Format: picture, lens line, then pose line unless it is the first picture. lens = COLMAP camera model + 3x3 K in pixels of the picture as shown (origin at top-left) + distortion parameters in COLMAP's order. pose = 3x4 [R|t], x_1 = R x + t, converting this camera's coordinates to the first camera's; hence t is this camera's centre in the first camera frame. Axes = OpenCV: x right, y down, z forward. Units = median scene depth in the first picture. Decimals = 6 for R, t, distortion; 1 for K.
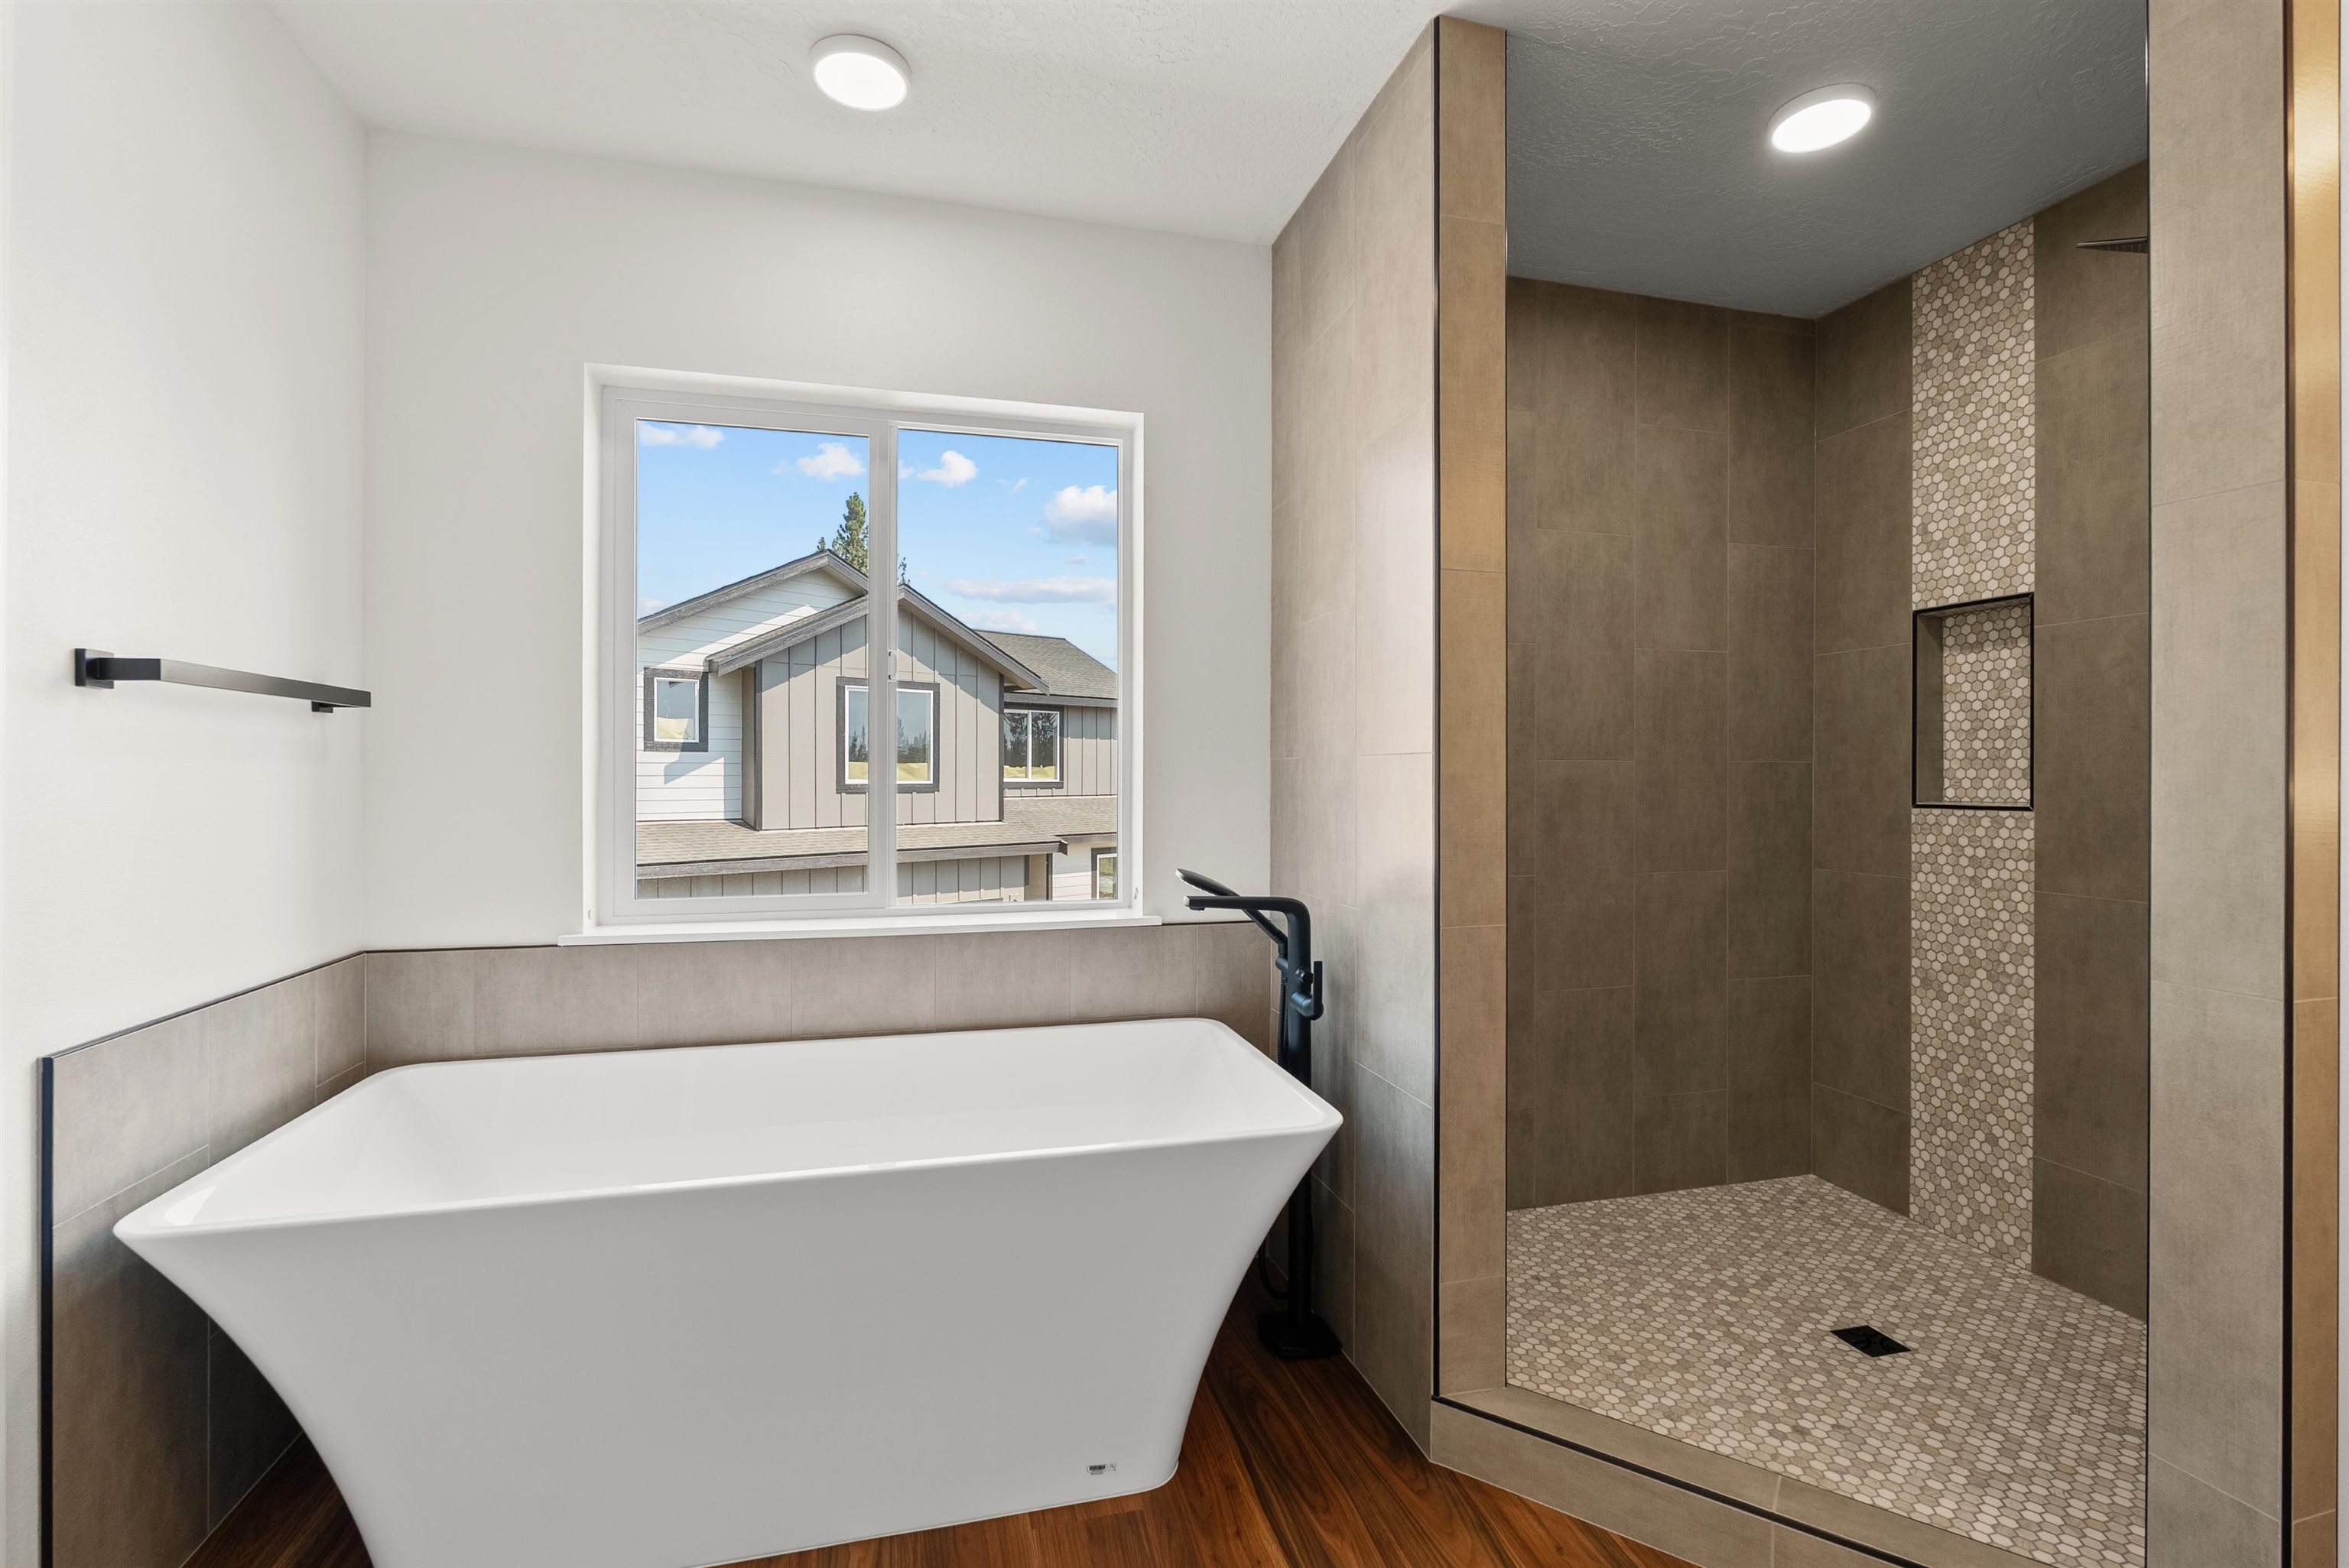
lens RADIAL K [[1035.6, 0, 1163.9], [0, 1035.6, 770.9], [0, 0, 1]] dist [-0.010612, 0.001835]
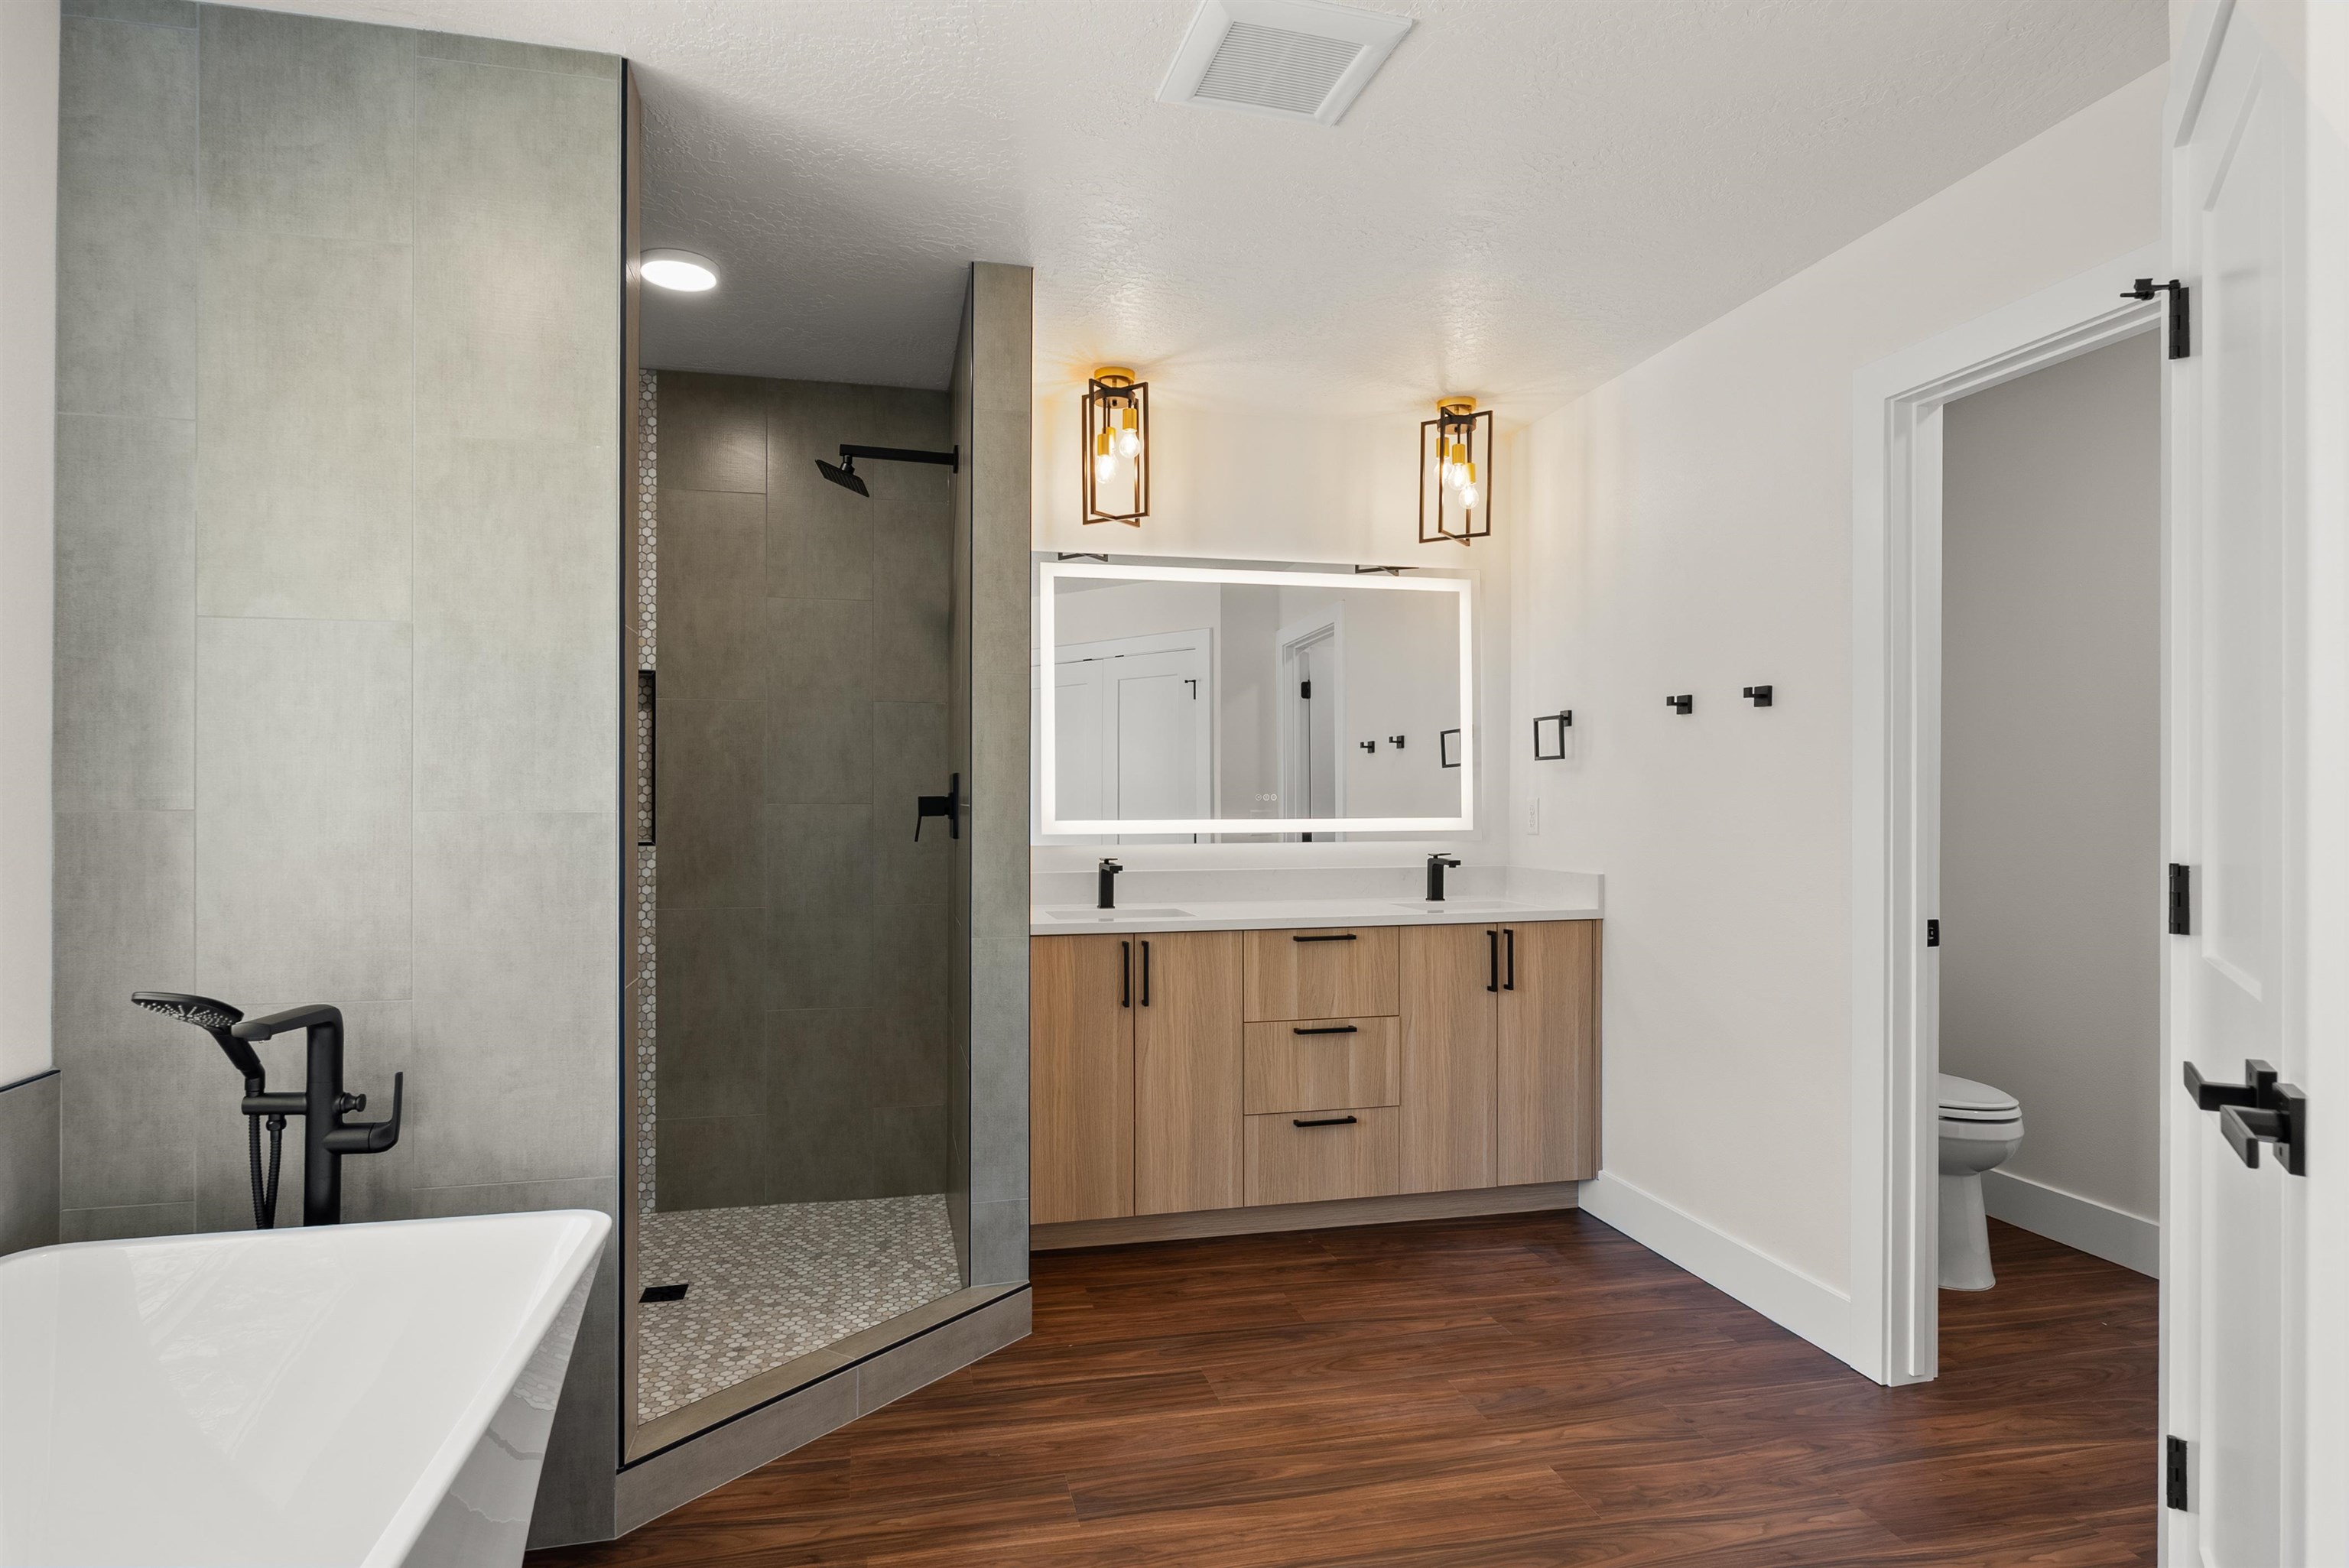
lens RADIAL K [[1279.0, 0, 1163.9], [0, 1279.0, 796.1], [0, 0, 1]] dist [0.011898, -0.000081]
pose [[0.029731, -0.002952, 0.999554, -0.663026], [-0.005797, 0.999978, 0.003126, -0.028218], [-0.999541, -0.005888, 0.029714, 0.316236]]
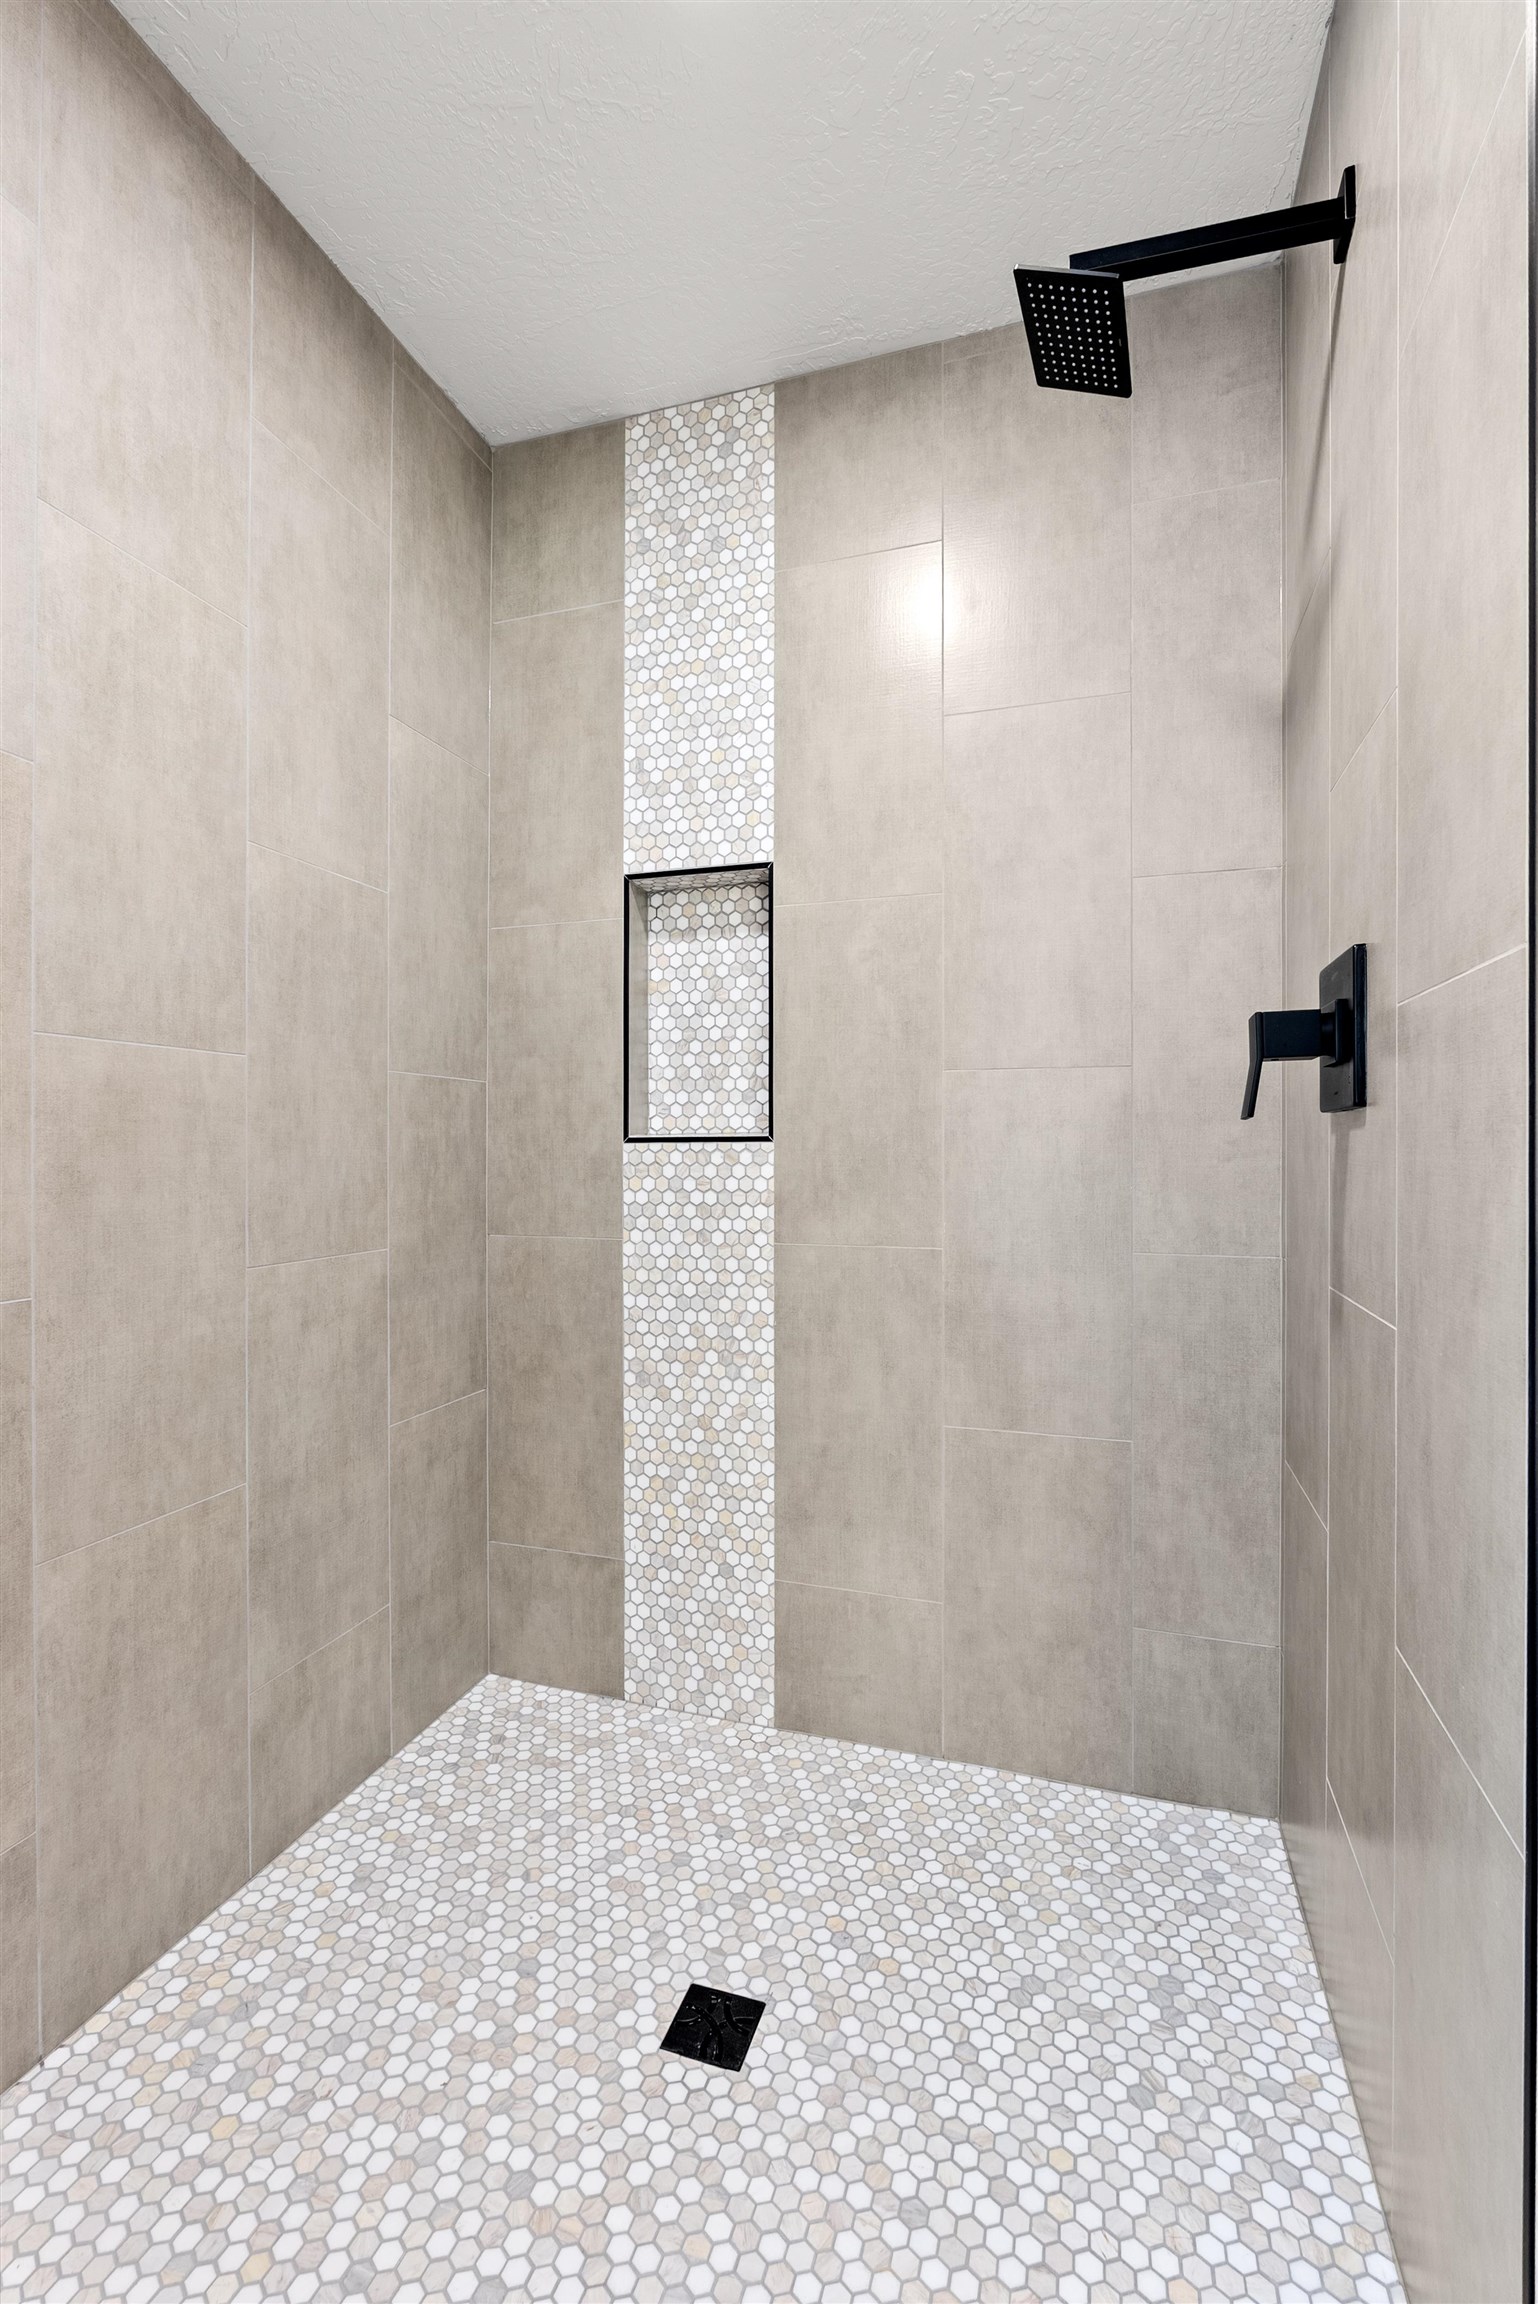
lens RADIAL K [[1015.9, 0, 775.4], [0, 1015.9, 1151.4], [0, 0, 1]] dist [-0.010612, 0.001835]
pose [[0.530485, -0.004781, 0.847681, 0.180131], [-0.001357, 0.999978, 0.006489, 0.039571], [-0.847693, -0.004593, 0.530467, 0.557303]]
